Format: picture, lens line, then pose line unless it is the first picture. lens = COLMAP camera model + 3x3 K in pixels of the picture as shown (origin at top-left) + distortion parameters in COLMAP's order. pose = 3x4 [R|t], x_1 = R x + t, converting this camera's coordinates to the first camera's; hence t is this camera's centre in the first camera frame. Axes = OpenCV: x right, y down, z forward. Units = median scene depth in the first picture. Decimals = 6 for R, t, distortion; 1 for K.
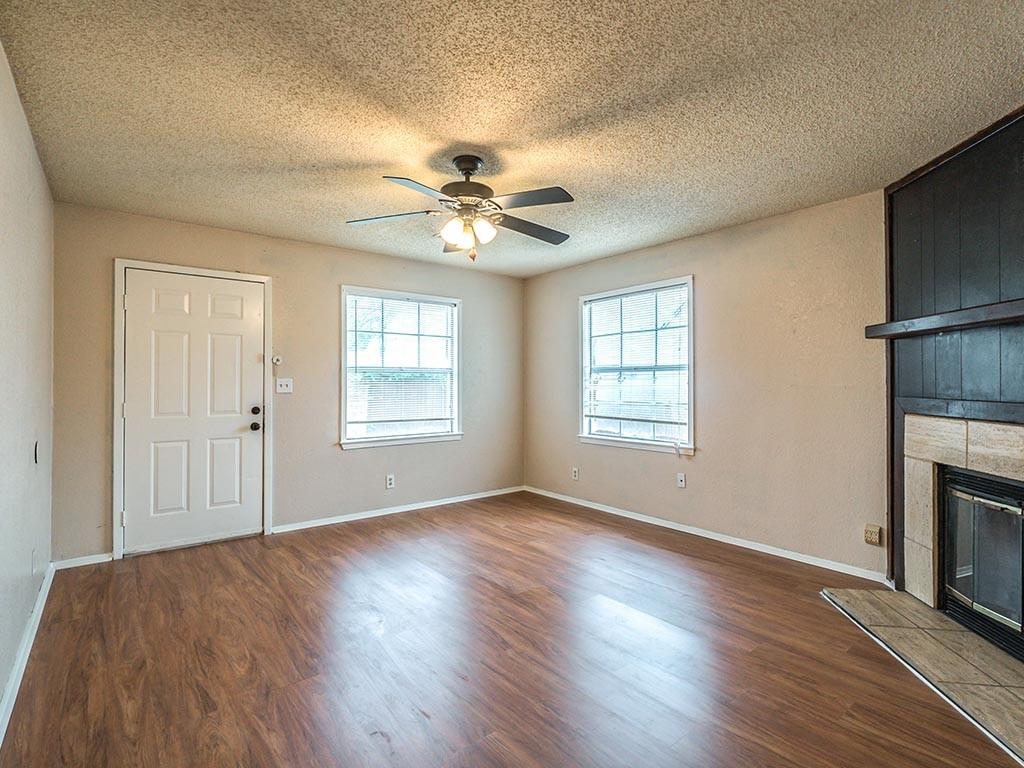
lens RADIAL K [[507.3, 0, 505.3], [0, 507.3, 384.3], [0, 0, 1]] dist [-0.001958, -0.000944]
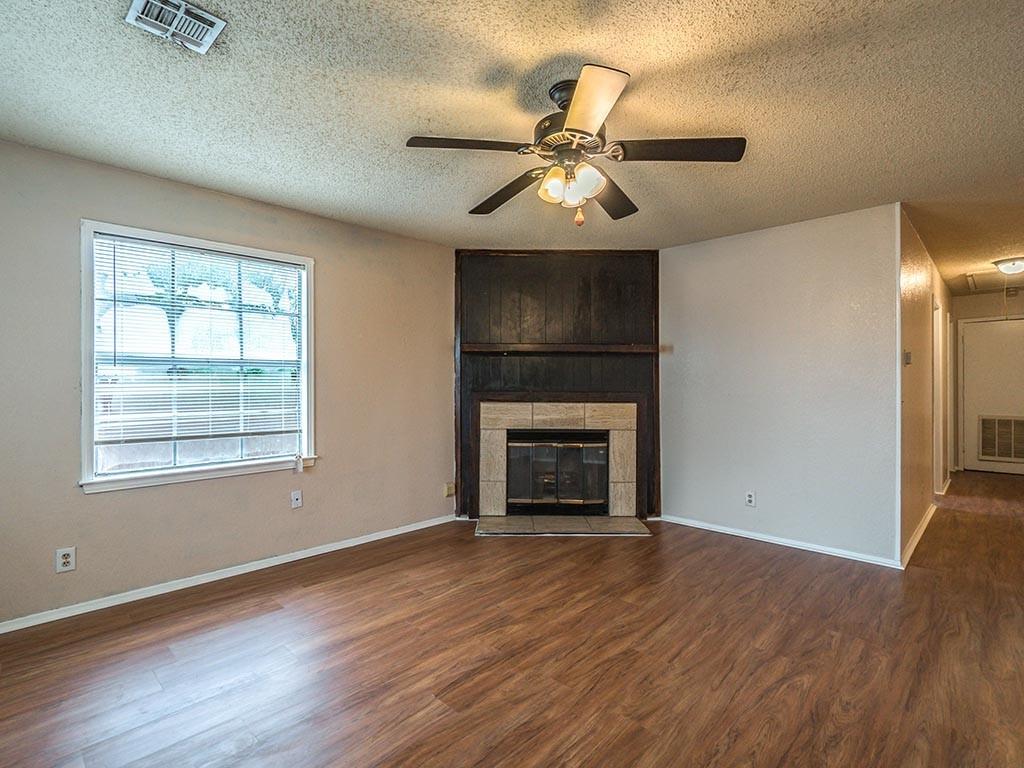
lens RADIAL K [[507.3, 0, 505.3], [0, 507.3, 384.3], [0, 0, 1]] dist [-0.001958, -0.000944]
pose [[-0.127142, -0.001650, 0.991883, -0.727045], [0.004676, 0.999987, 0.002263, -0.000260], [-0.991874, 0.004926, -0.127132, 1.061193]]
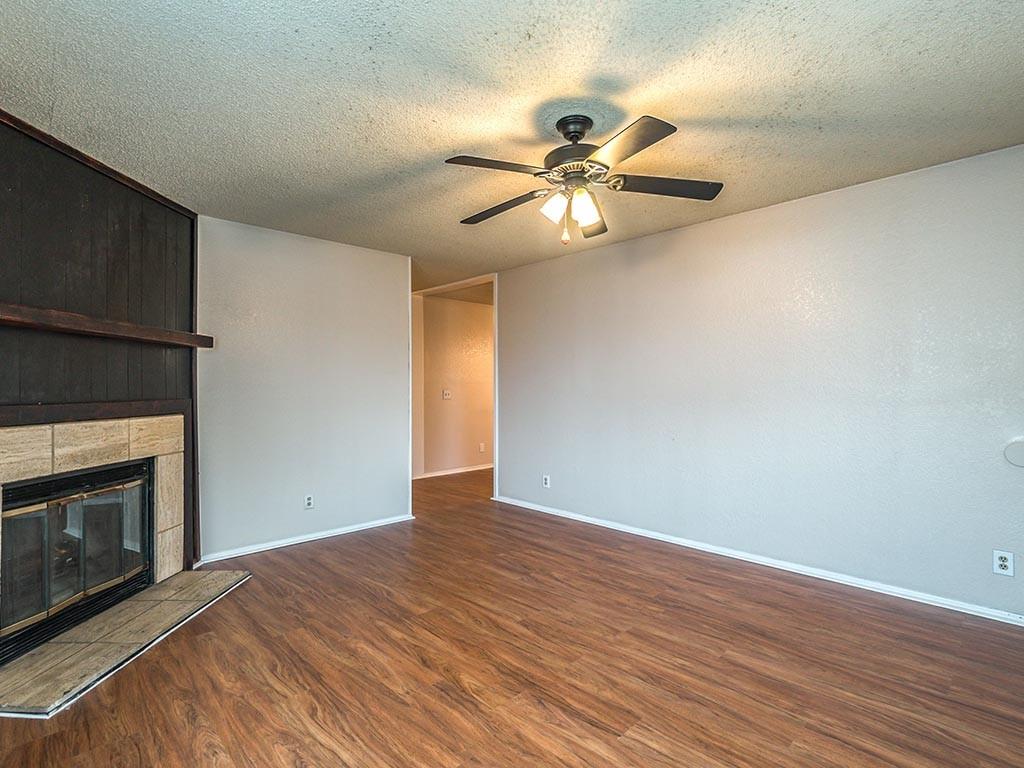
lens RADIAL K [[507.3, 0, 505.3], [0, 507.3, 384.3], [0, 0, 1]] dist [-0.001958, -0.000944]
pose [[-0.995359, 0.003898, -0.096147, 0.111823], [0.003902, 0.999992, 0.000143, -0.001926], [0.096147, -0.000233, -0.995367, 1.633038]]
